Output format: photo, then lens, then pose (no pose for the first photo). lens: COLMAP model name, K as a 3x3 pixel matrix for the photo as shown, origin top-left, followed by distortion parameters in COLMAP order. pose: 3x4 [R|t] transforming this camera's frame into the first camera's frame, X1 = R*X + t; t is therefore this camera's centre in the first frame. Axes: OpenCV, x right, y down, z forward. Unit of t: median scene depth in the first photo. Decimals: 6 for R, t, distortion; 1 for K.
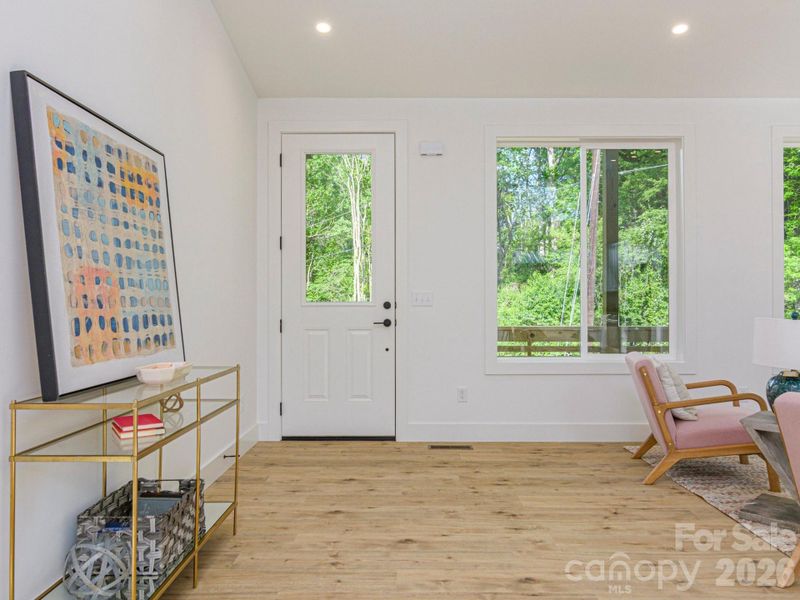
lens RADIAL K [[572.4, 0, 400.0], [0, 572.4, 300.0], [0, 0, 1]] dist [-0.004378, -0.004922]
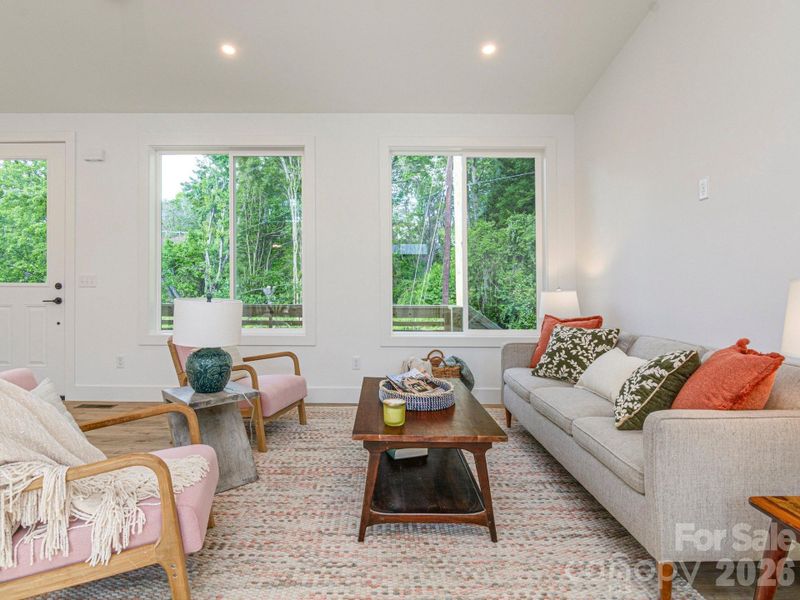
lens RADIAL K [[446.2, 0, 379.6], [0, 446.2, 275.2], [0, 0, 1]] dist [-0.003329, -0.001928]
pose [[0.999905, 0.001568, 0.013697, 0.561445], [-0.001257, 0.999742, -0.022666, 0.005783], [-0.013729, 0.022647, 0.999649, 0.052038]]
